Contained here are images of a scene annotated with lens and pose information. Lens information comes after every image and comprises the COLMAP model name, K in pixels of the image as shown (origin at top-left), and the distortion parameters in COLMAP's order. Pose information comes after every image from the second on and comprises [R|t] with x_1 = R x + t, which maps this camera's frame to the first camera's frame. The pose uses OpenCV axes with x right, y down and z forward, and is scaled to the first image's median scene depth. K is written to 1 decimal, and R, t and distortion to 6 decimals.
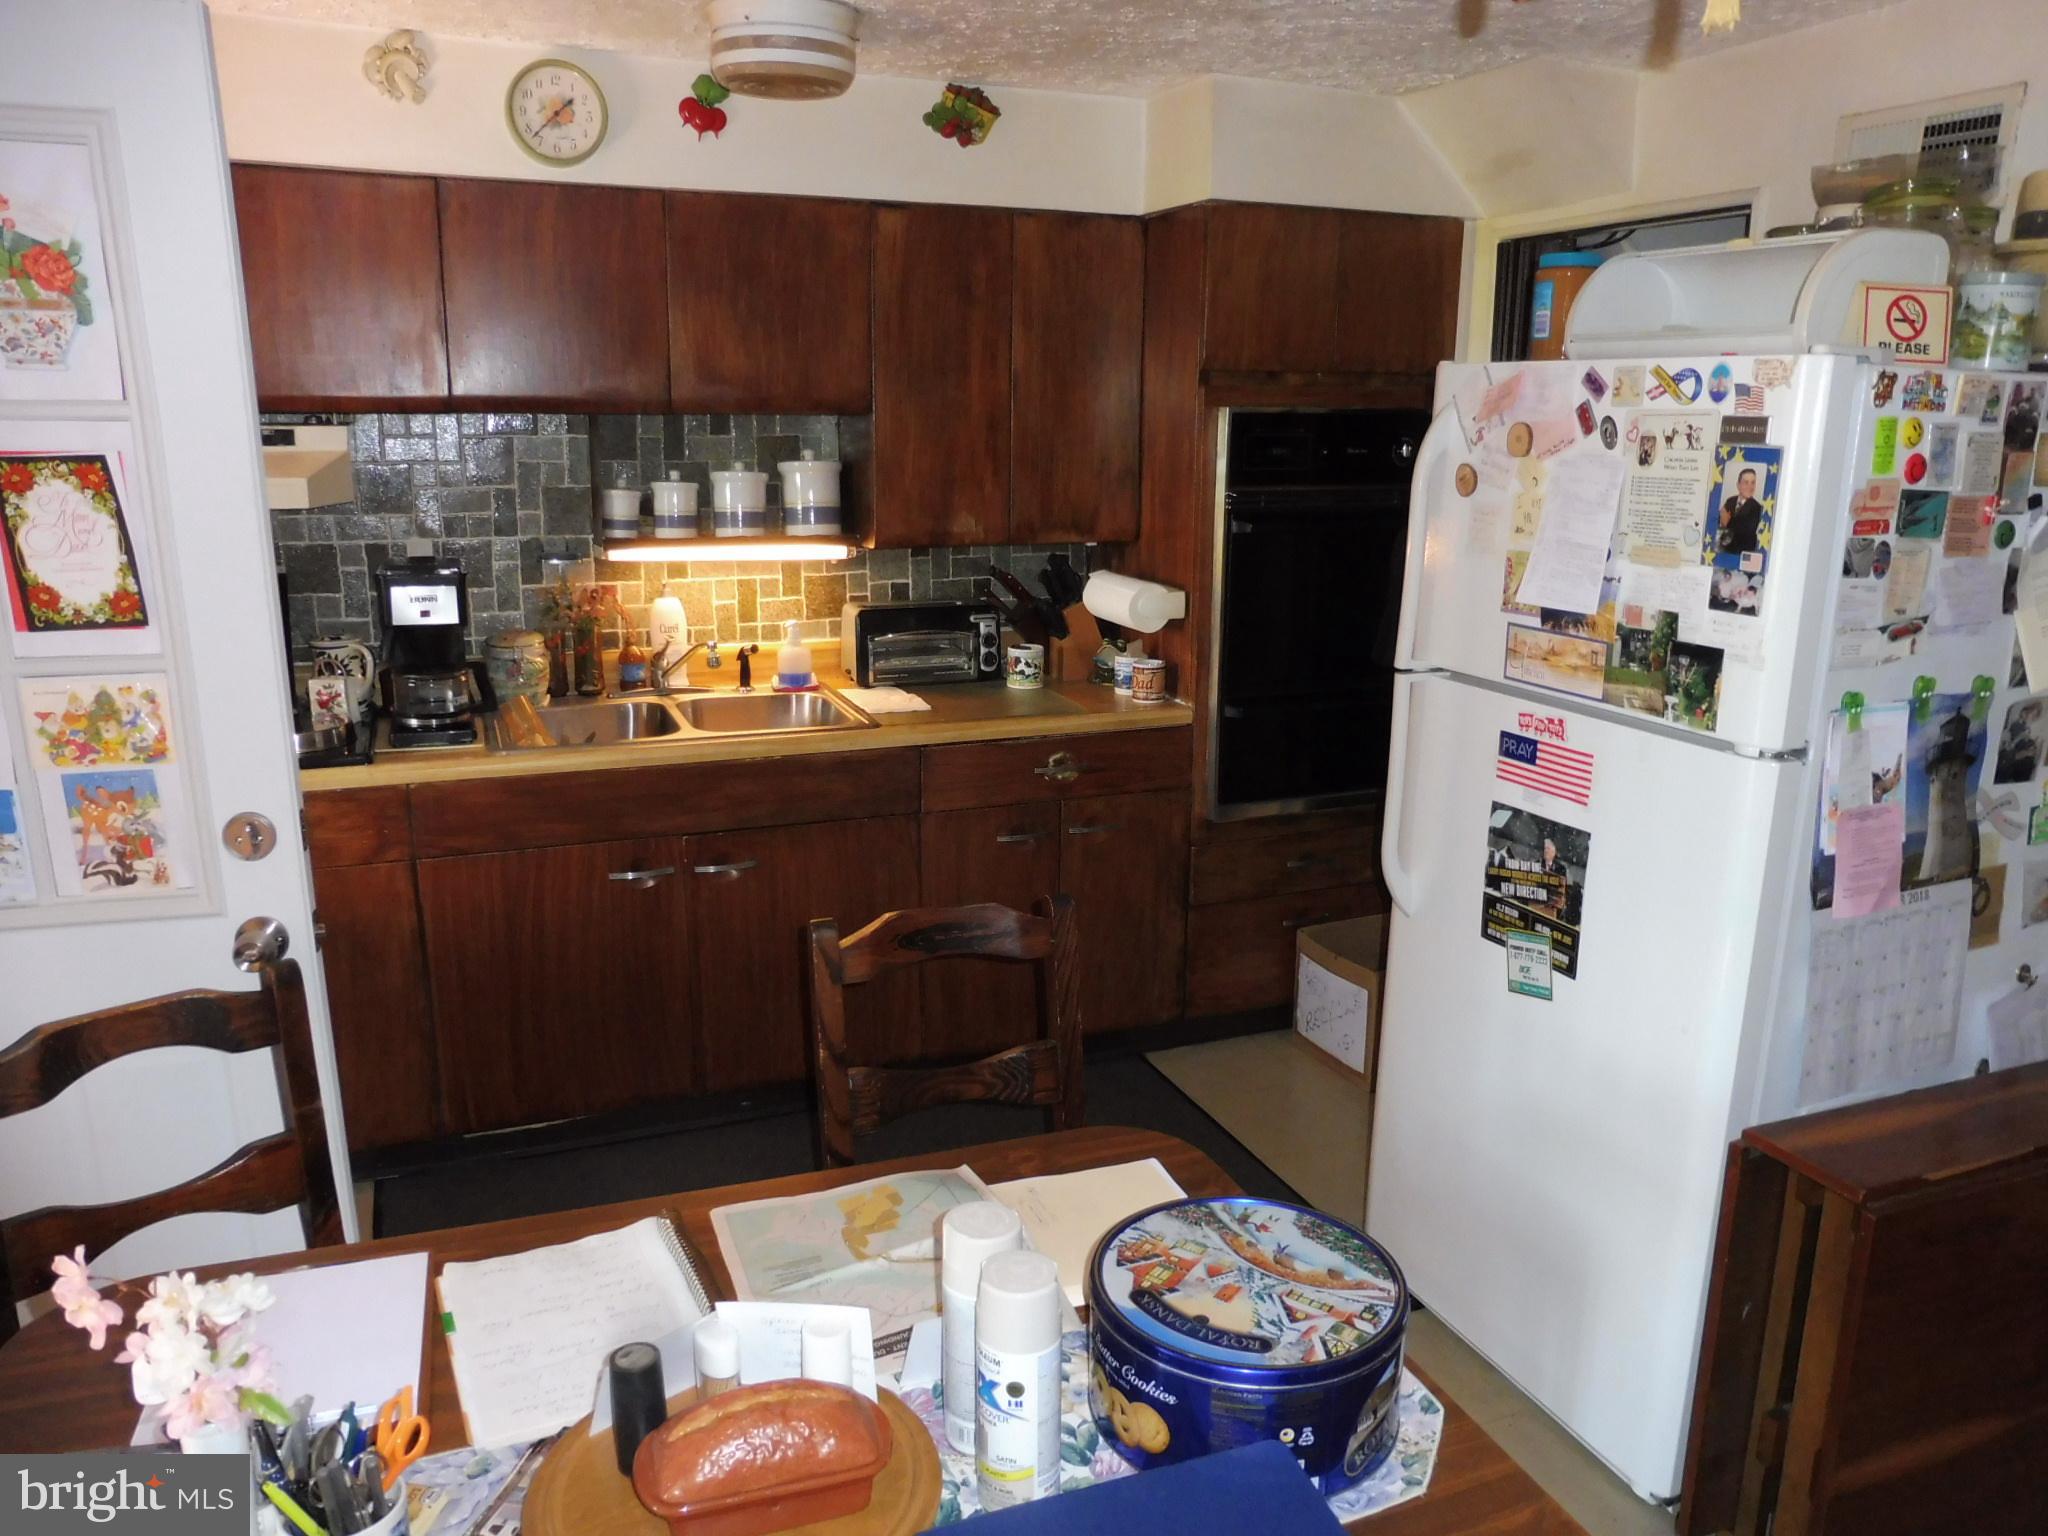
lens RADIAL K [[1494.4, 0, 1008.8], [0, 1494.4, 782.7], [0, 0, 1]] dist [-0.032066, 0.017913]
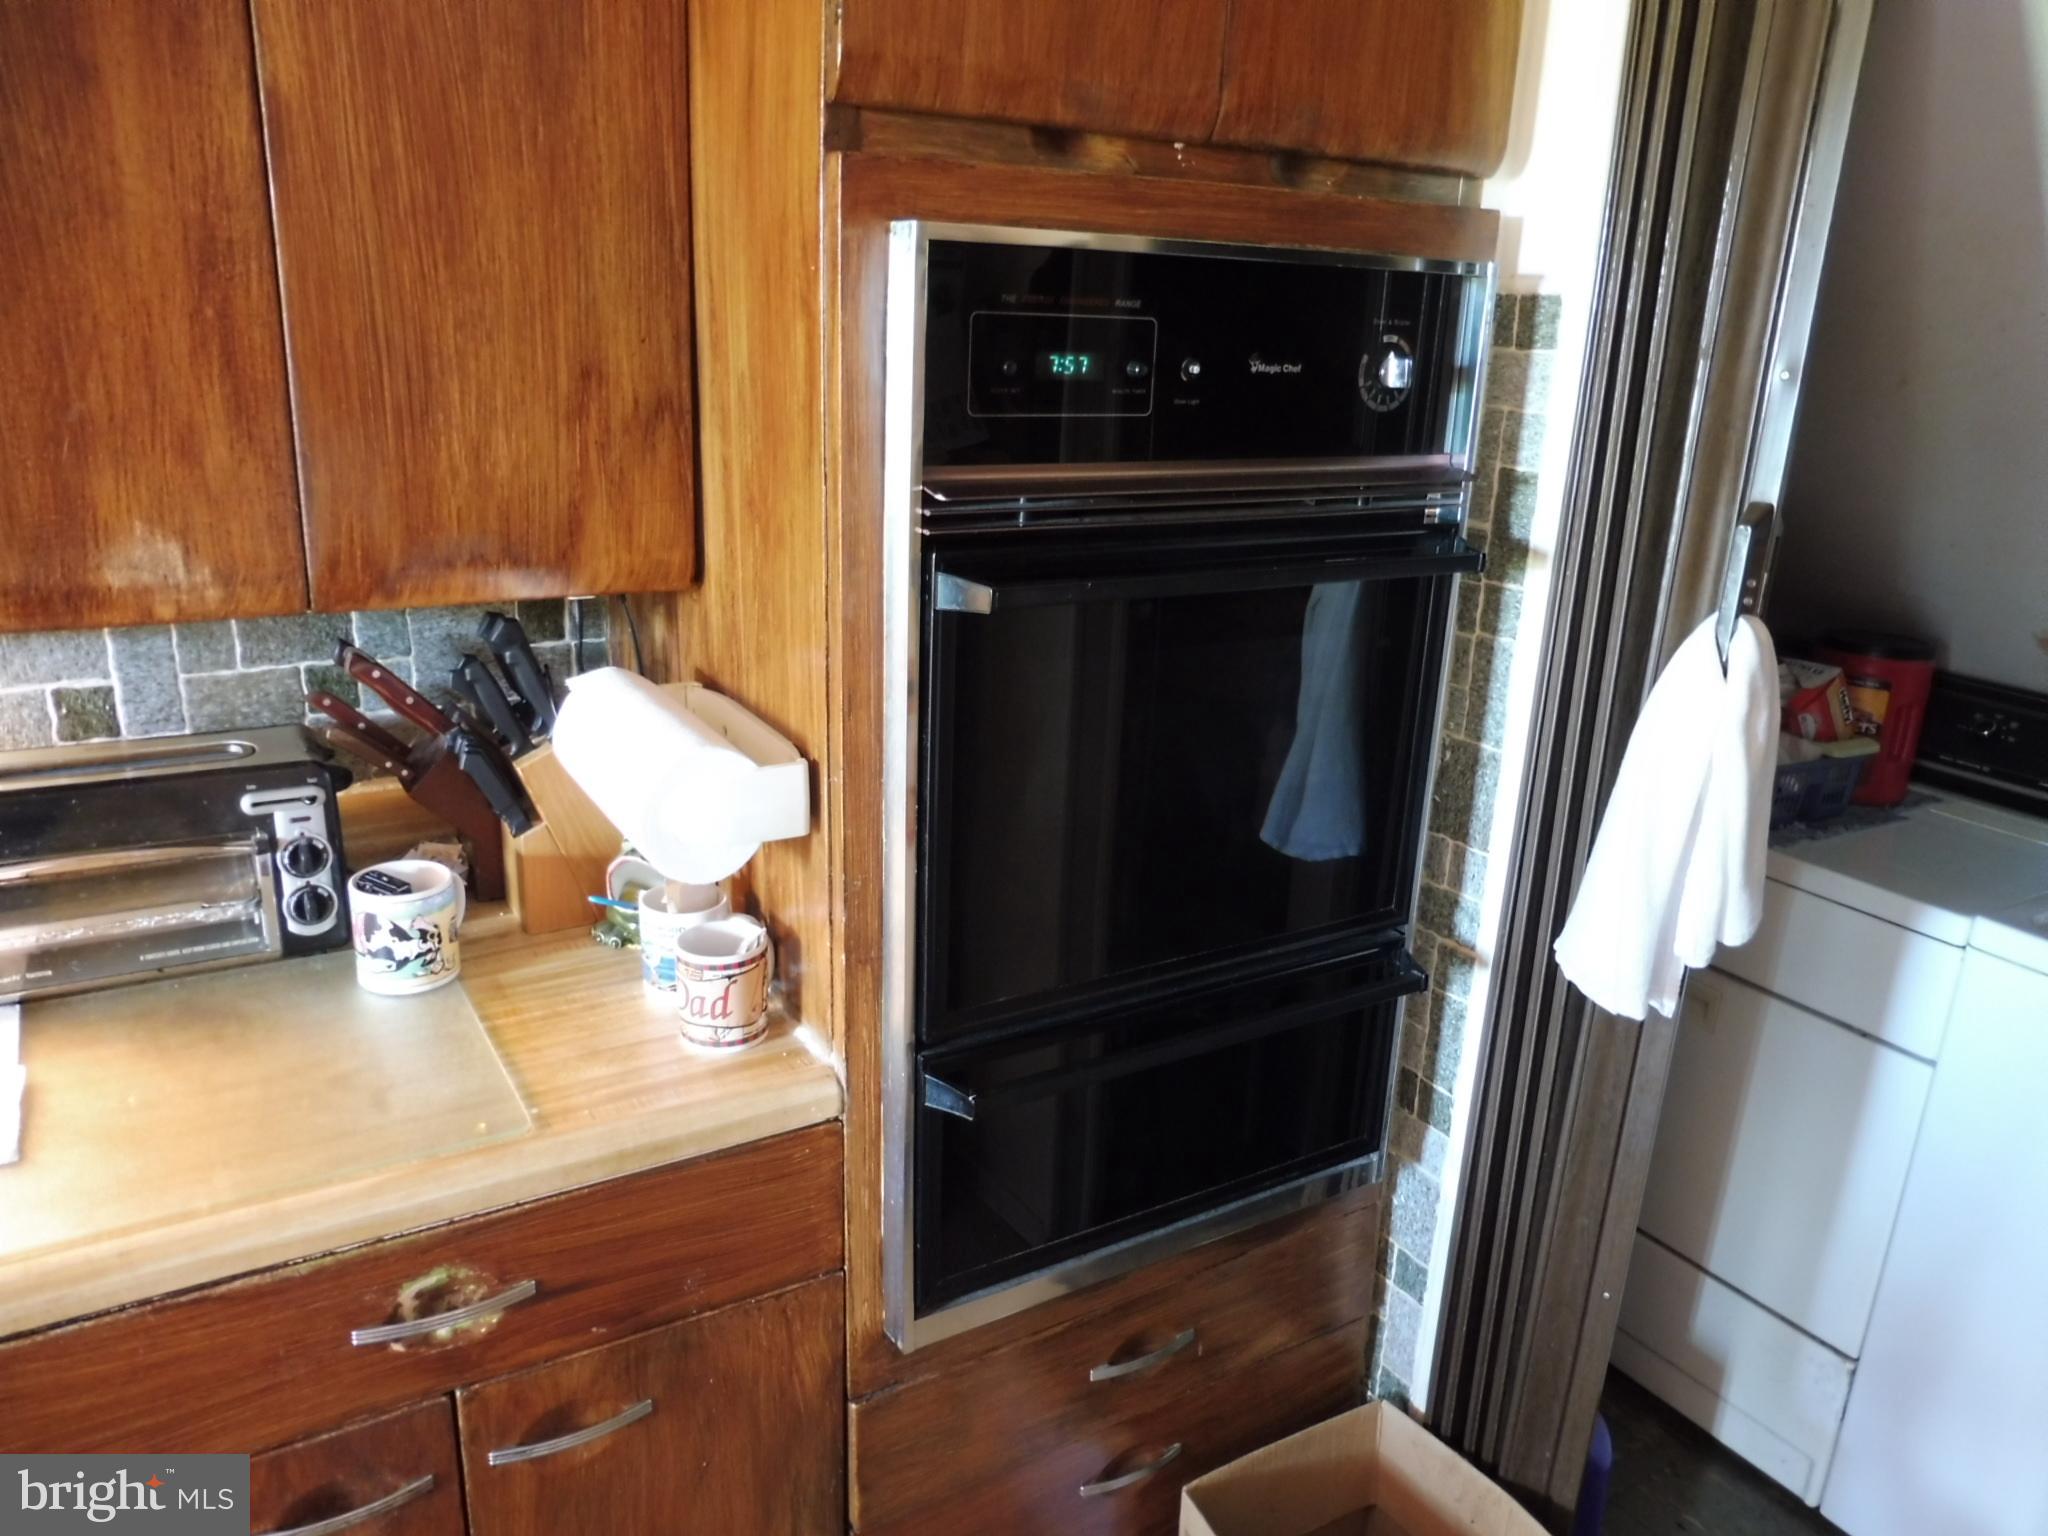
lens RADIAL K [[1494.4, 0, 1026.4], [0, 1494.4, 812.3], [0, 0, 1]] dist [-0.032066, 0.017913]
pose [[0.982478, -0.025919, 0.184568, 0.101827], [0.010627, 0.996462, 0.083366, -0.143399], [-0.186076, -0.079943, 0.979278, 0.636050]]
